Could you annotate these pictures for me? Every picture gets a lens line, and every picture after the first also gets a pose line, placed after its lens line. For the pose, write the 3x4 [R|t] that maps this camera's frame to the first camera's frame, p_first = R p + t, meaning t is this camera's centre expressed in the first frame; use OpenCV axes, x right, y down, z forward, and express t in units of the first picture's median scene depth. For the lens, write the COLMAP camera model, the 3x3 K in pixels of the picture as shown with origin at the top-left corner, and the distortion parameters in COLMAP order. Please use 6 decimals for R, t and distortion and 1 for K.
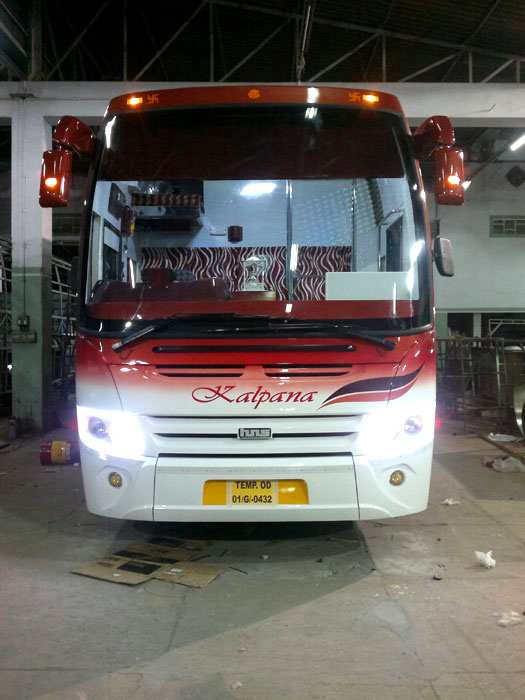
lens RADIAL K [[677.6, 0, 262.3], [0, 677.6, 354.2], [0, 0, 1]] dist [-0.004543, 0.000000]
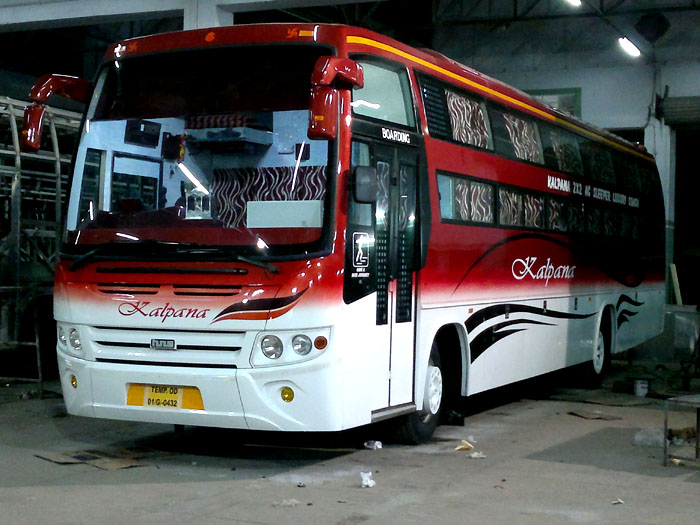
lens RADIAL K [[1244.2, 0, 350.2], [0, 1244.2, 260.9], [0, 0, 1]] dist [0.000852, 0.000000]
pose [[0.904850, 0.015913, -0.425434, 1.161664], [-0.031890, 0.999027, -0.030459, 0.030028], [0.424535, 0.041128, 0.904477, -0.771591]]
